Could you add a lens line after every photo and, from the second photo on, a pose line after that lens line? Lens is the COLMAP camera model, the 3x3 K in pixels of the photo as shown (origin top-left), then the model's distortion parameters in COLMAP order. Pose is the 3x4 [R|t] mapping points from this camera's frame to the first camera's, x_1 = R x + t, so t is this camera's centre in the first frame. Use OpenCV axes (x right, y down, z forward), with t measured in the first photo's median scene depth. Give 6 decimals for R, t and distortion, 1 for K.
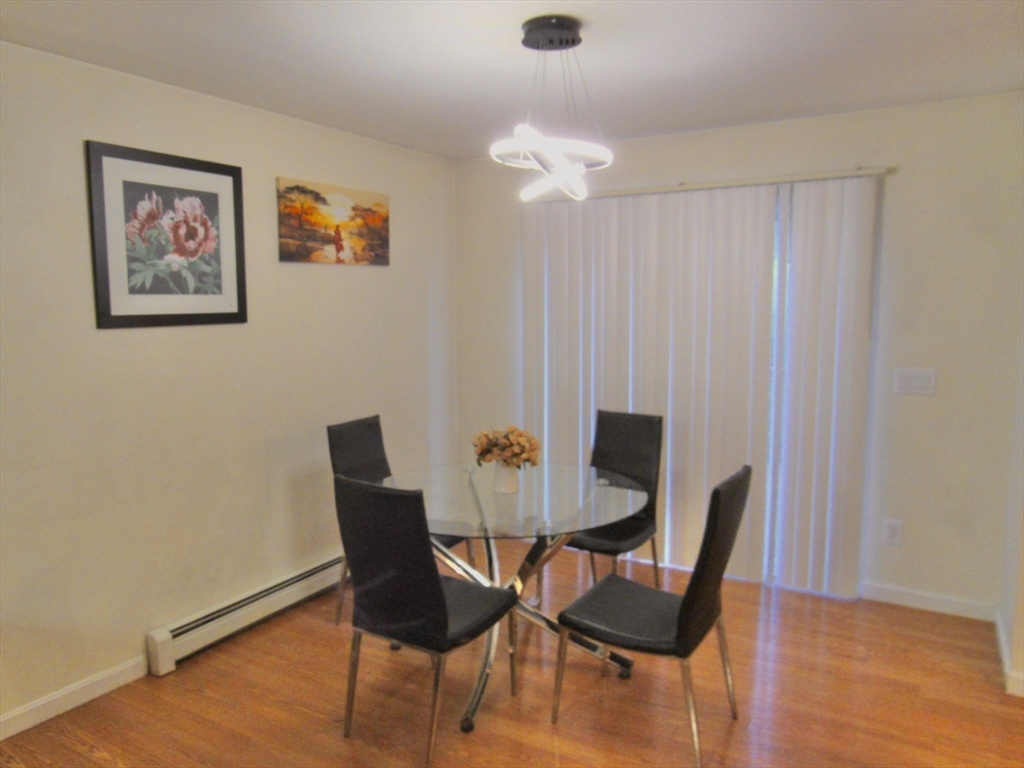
lens RADIAL K [[727.6, 0, 510.6], [0, 727.6, 382.9], [0, 0, 1]] dist [-0.025294, -0.000742]
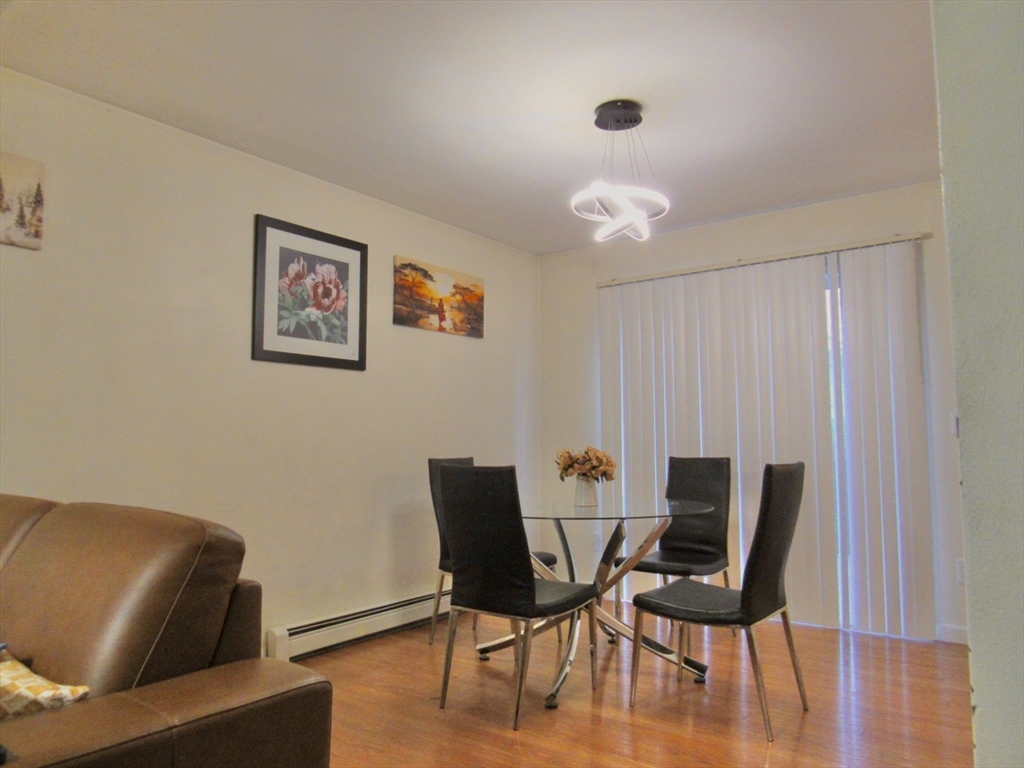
lens RADIAL K [[727.6, 0, 512.0], [0, 727.6, 384.0], [0, 0, 1]] dist [-0.025294, -0.000742]
pose [[0.994081, -0.009123, -0.108255, 0.003241], [-0.012384, 0.980456, -0.196347, 0.184661], [0.107931, 0.196526, 0.974540, -0.138450]]
